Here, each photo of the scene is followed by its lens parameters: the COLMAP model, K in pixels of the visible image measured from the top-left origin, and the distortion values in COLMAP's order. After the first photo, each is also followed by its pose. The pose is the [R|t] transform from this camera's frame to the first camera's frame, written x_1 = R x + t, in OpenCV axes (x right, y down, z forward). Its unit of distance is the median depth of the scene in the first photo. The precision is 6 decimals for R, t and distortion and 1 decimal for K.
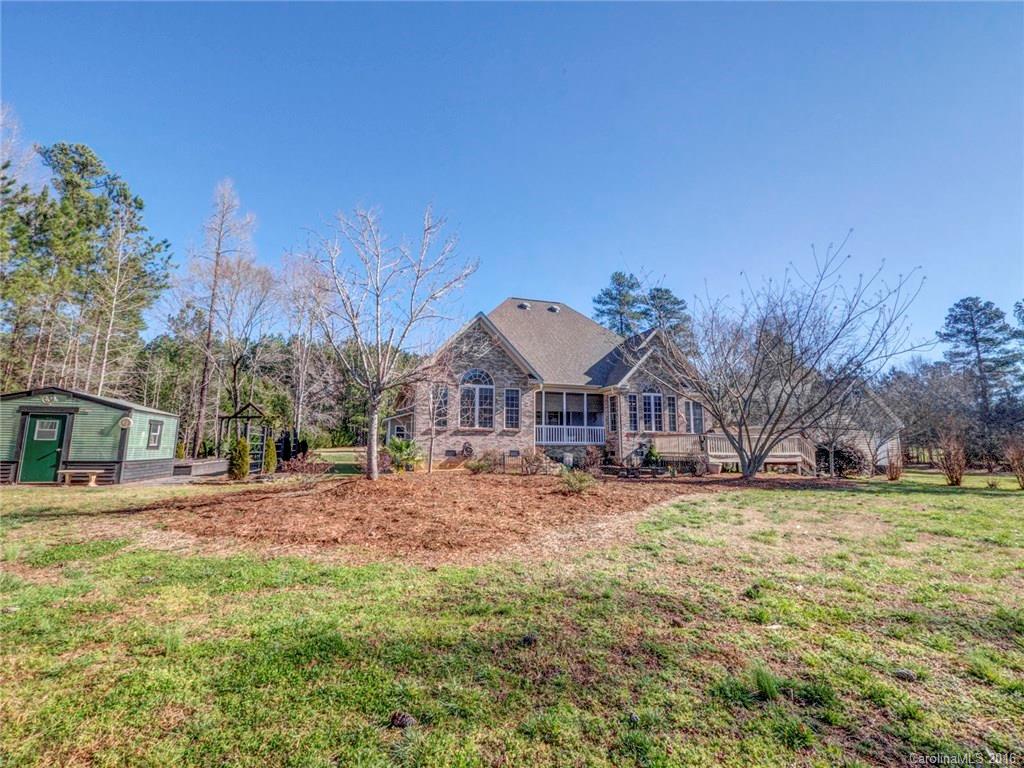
lens RADIAL K [[444.5, 0, 512.0], [0, 444.5, 384.0], [0, 0, 1]] dist [-0.000365, -0.000662]
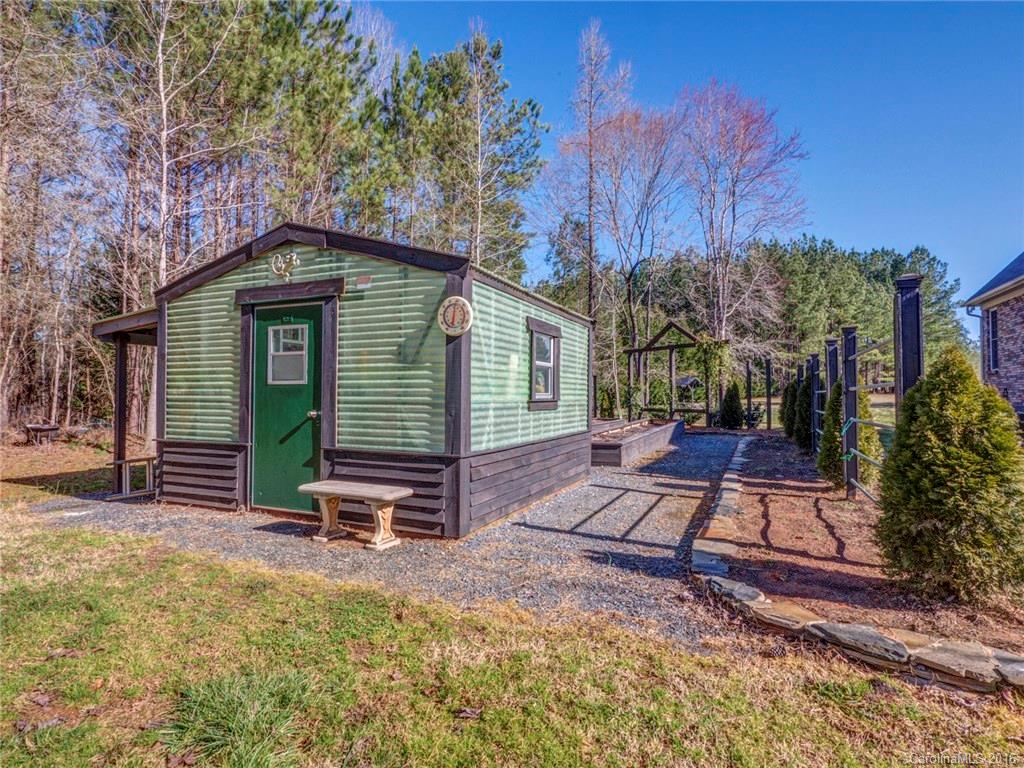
lens RADIAL K [[537.3, 0, 512.0], [0, 537.3, 384.0], [0, 0, 1]] dist [0.001357, 0.000102]
pose [[0.740685, -0.020663, -0.671535, -0.632805], [0.098192, 0.992124, 0.077775, 0.107342], [0.664638, -0.123546, 0.736880, 0.786208]]
